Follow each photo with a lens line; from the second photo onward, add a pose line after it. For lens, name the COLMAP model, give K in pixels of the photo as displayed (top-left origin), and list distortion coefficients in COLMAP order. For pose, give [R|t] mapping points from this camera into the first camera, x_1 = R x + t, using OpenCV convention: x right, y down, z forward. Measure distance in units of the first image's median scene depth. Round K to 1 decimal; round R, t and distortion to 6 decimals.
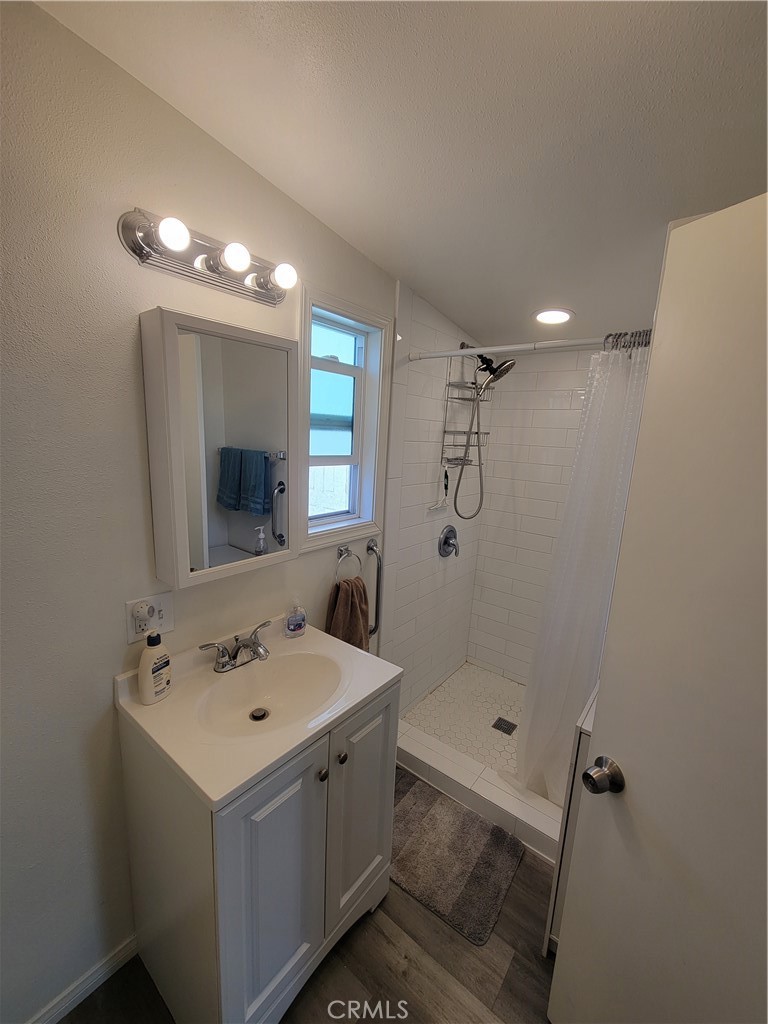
lens RADIAL K [[418.7, 0, 383.0], [0, 418.7, 514.2], [0, 0, 1]] dist [0.000415, -0.002101]
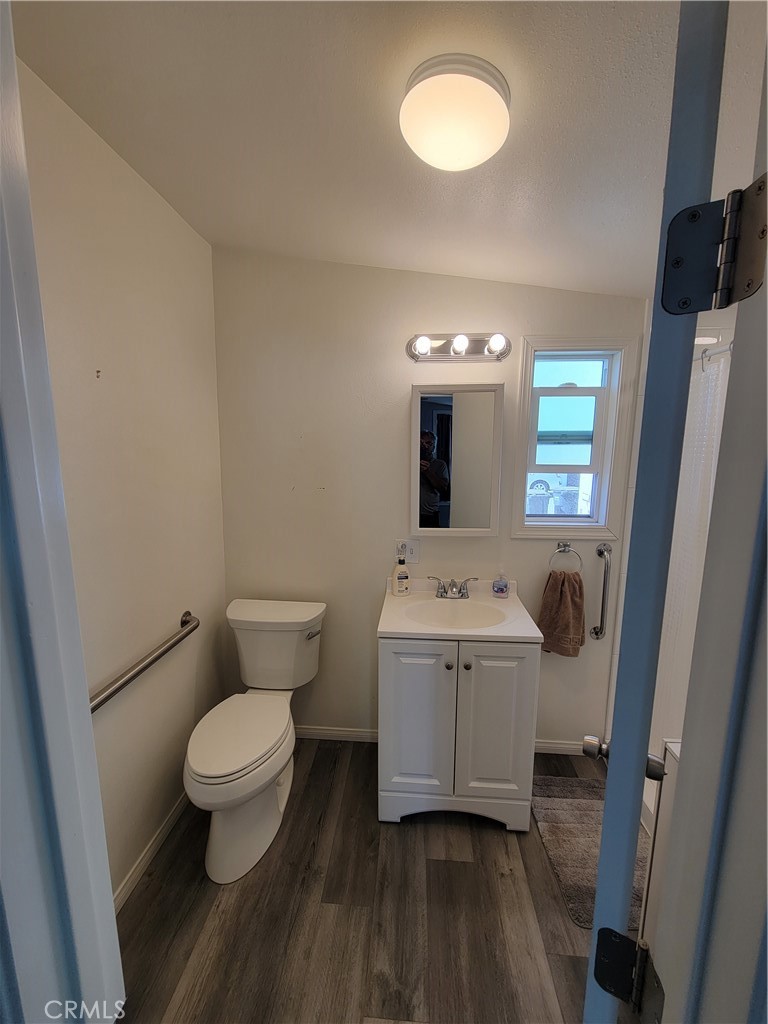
lens RADIAL K [[418.7, 0, 385.6], [0, 418.7, 510.9], [0, 0, 1]] dist [0.000415, -0.002101]
pose [[0.556757, 0.086386, -0.826171, 0.657120], [-0.135113, 0.990751, 0.012542, 0.048087], [0.819613, 0.104644, 0.563280, -0.081752]]
